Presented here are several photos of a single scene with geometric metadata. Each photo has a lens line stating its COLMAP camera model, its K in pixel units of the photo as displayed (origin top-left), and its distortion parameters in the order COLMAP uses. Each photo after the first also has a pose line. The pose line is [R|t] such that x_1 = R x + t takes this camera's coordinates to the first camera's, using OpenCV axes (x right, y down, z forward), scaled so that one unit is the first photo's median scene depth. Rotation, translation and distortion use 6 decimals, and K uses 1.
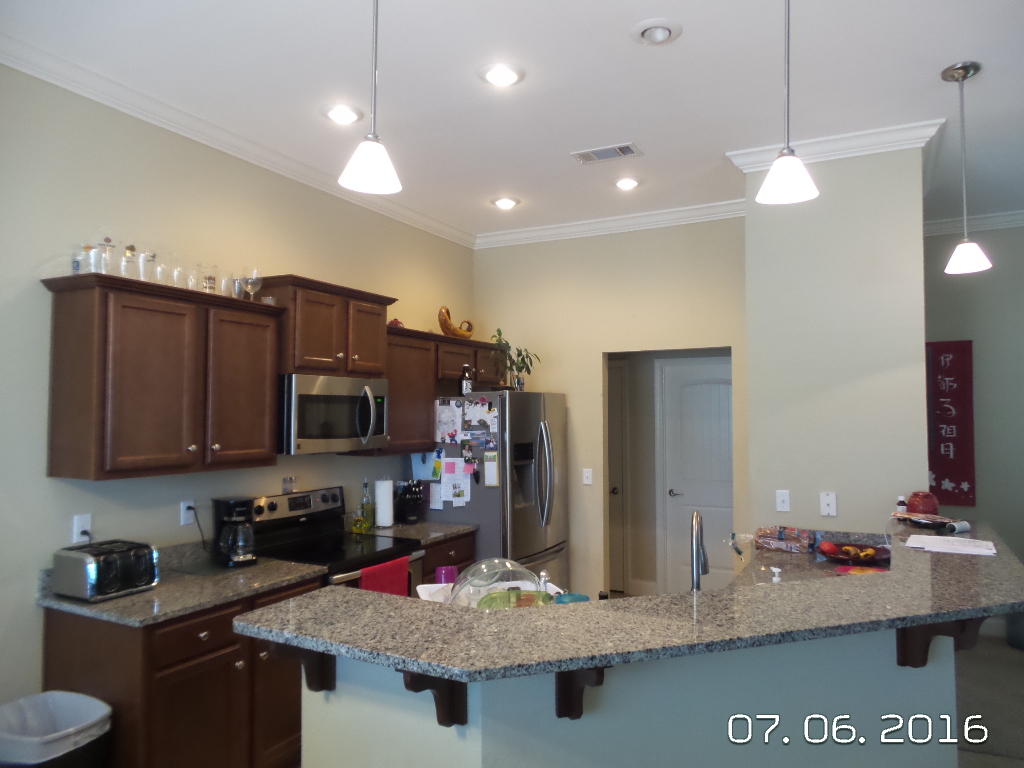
lens RADIAL K [[703.9, 0, 513.7], [0, 703.9, 388.5], [0, 0, 1]] dist [-0.018423, 0.008940]
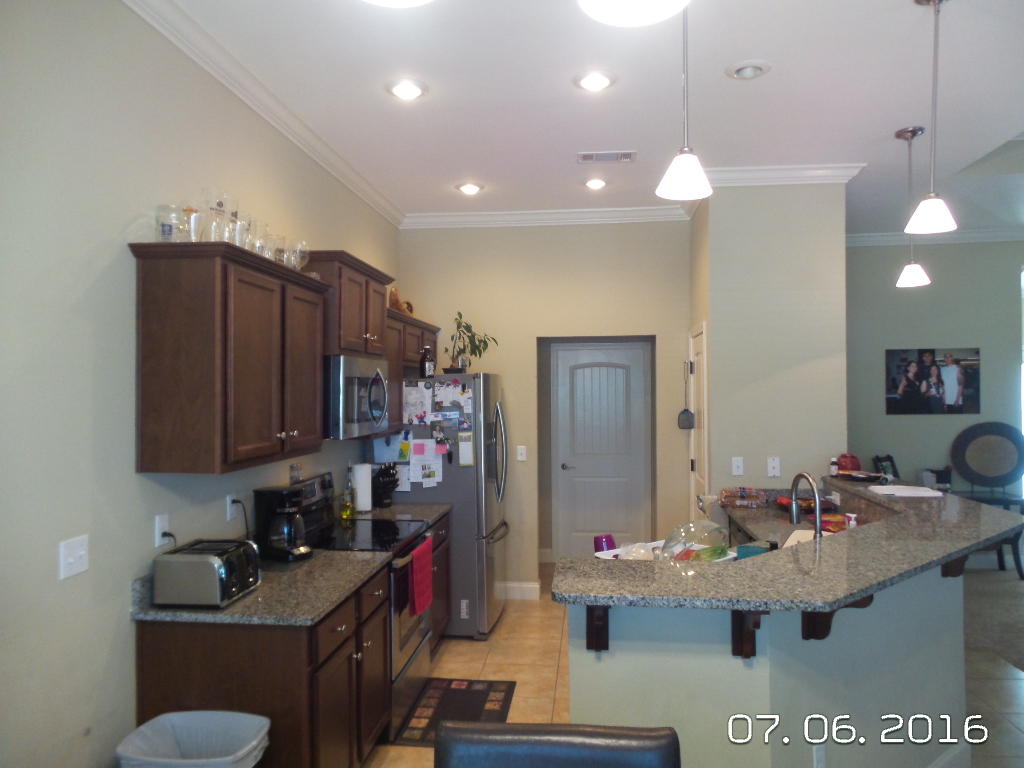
lens RADIAL K [[709.8, 0, 512.0], [0, 709.8, 384.0], [0, 0, 1]] dist [-0.020899, 0.004366]
pose [[0.932524, -0.001710, 0.361105, -0.350571], [-0.006815, 0.999727, 0.022334, -0.003824], [-0.361045, -0.023288, 0.932258, 0.013197]]
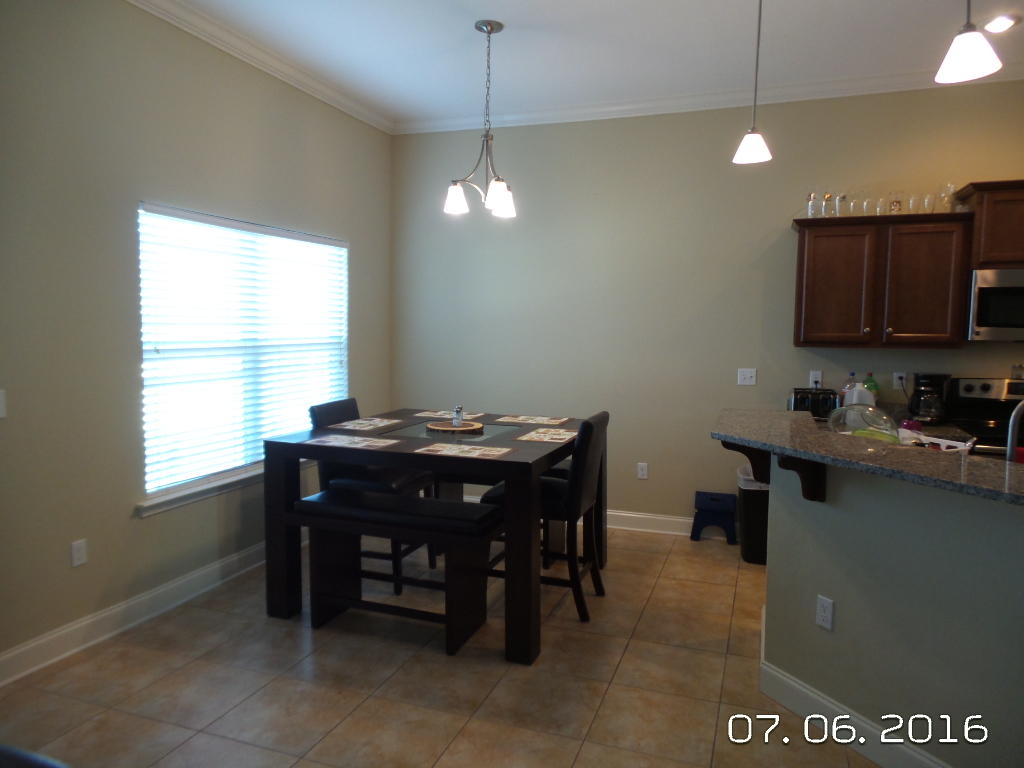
lens RADIAL K [[709.8, 0, 512.0], [0, 709.8, 384.0], [0, 0, 1]] dist [-0.020899, 0.004366]
pose [[0.129480, 0.088425, -0.987632, 0.586008], [0.034625, 0.995005, 0.093624, 0.024084], [0.990977, -0.046319, 0.125771, 0.076469]]
